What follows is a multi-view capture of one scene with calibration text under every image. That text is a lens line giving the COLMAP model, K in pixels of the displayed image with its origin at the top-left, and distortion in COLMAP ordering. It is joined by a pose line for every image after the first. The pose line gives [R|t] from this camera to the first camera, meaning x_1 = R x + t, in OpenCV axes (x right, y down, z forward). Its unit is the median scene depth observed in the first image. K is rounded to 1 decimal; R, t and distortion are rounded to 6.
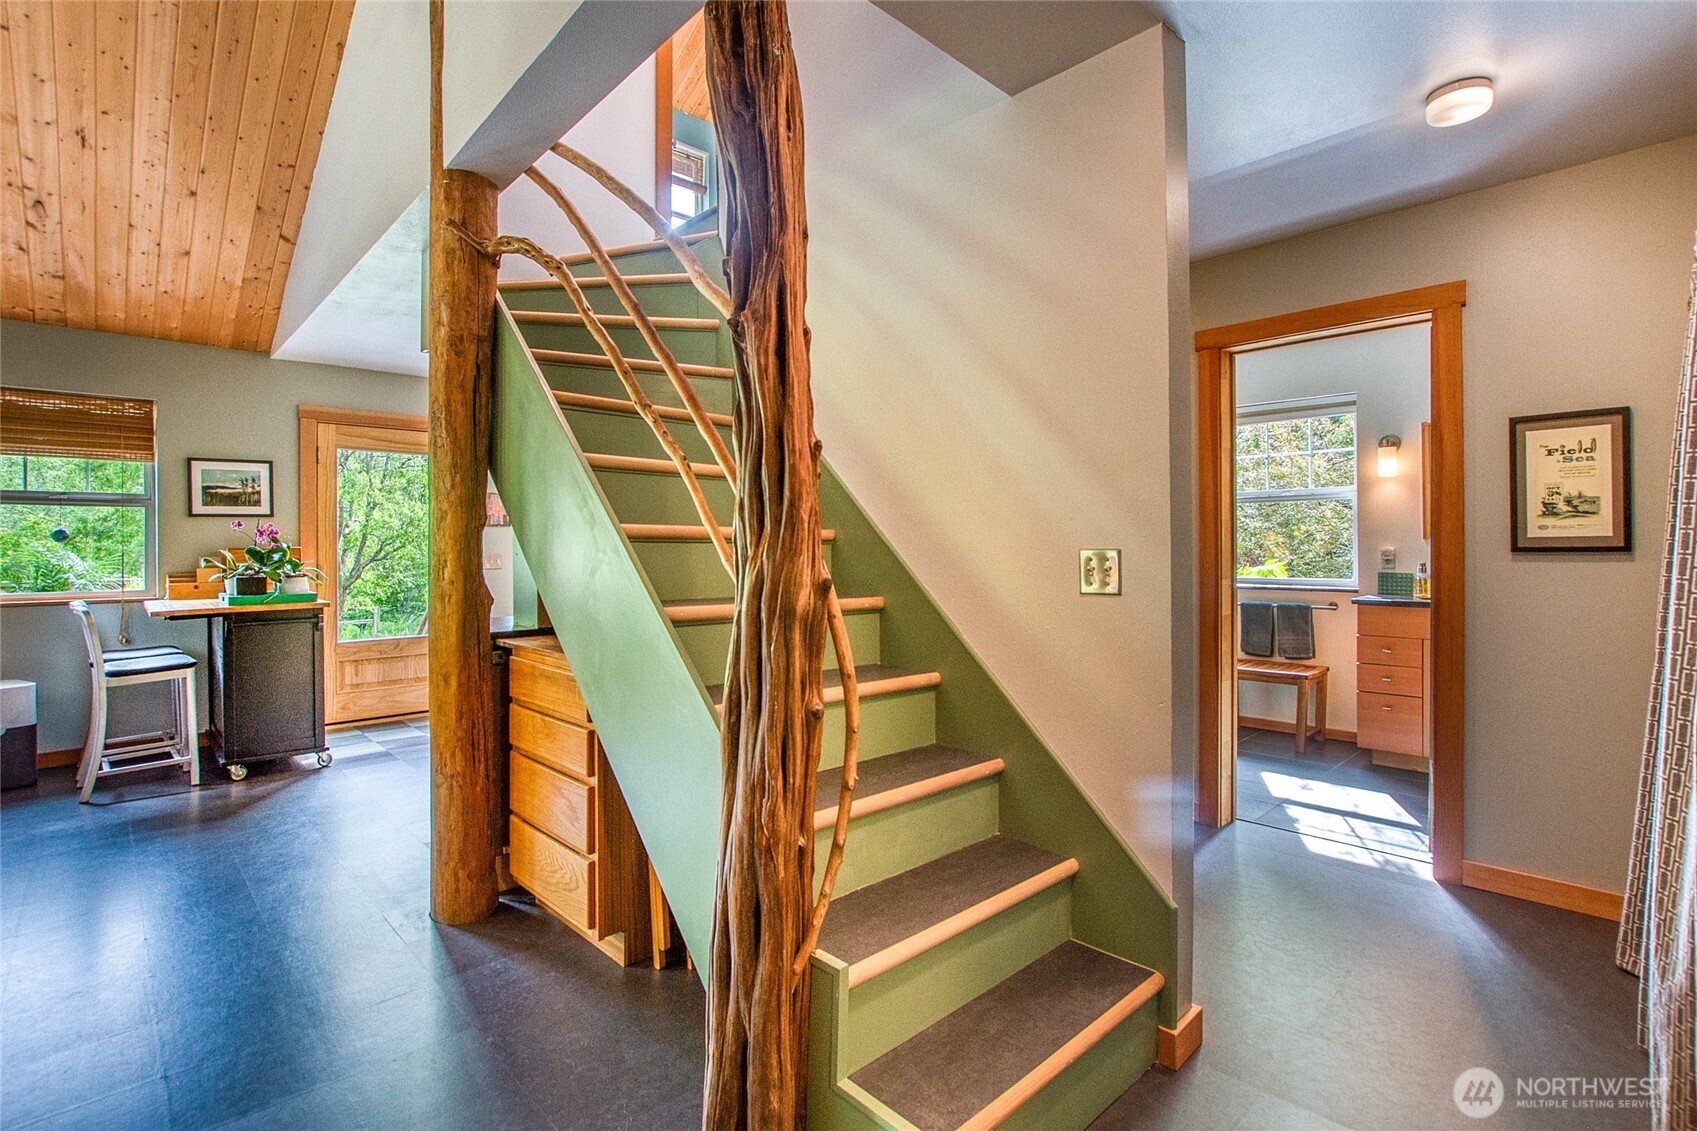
lens RADIAL K [[787.0, 0, 881.4], [0, 787.0, 539.0], [0, 0, 1]] dist [-0.025491, -0.000069]
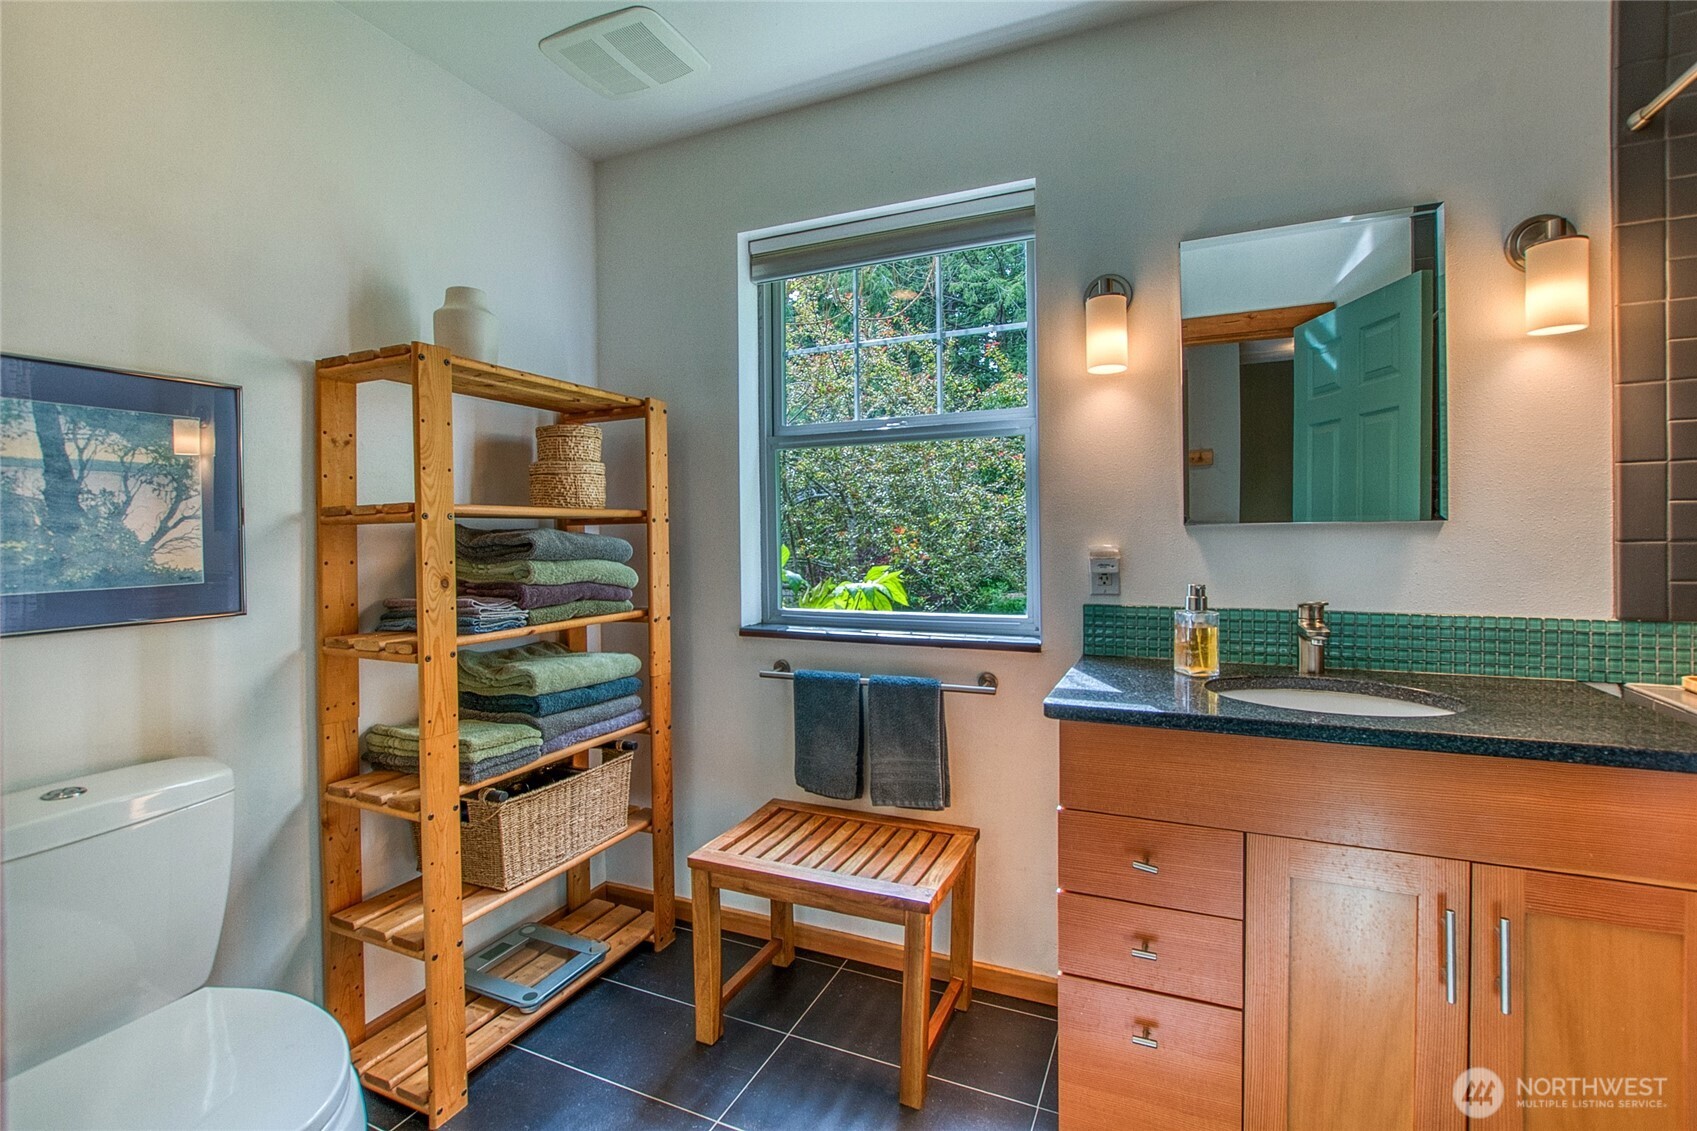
lens RADIAL K [[787.0, 0, 881.4], [0, 787.0, 539.0], [0, 0, 1]] dist [-0.025491, -0.000069]
pose [[0.915875, -0.006035, 0.401418, 0.616842], [0.002084, 0.999945, 0.010280, 0.005093], [-0.401458, -0.008579, 0.915837, 1.097944]]
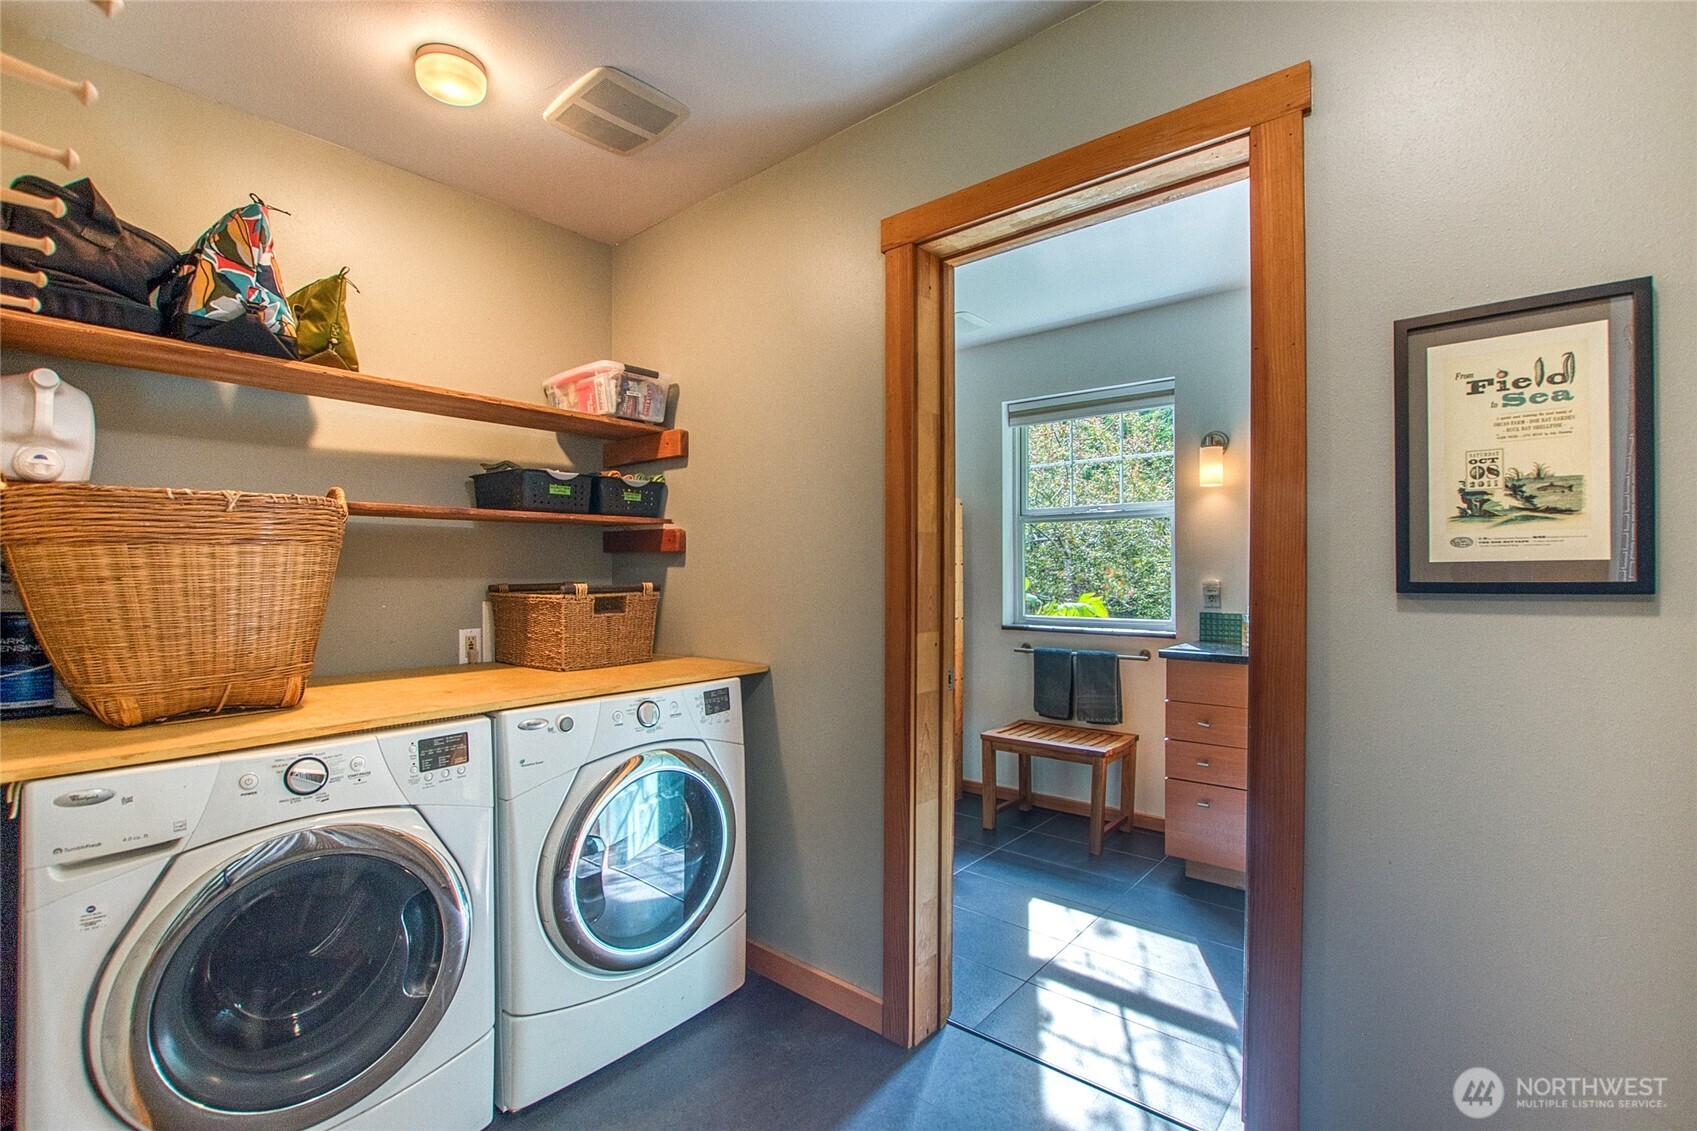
lens RADIAL K [[746.8, 0, 848.5], [0, 746.8, 565.5], [0, 0, 1]] dist [-0.019317, 0.000117]
pose [[0.996052, 0.007481, 0.088456, 0.387306], [-0.007162, 0.999967, -0.003918, 0.003802], [-0.088482, 0.003269, 0.996072, 0.513482]]
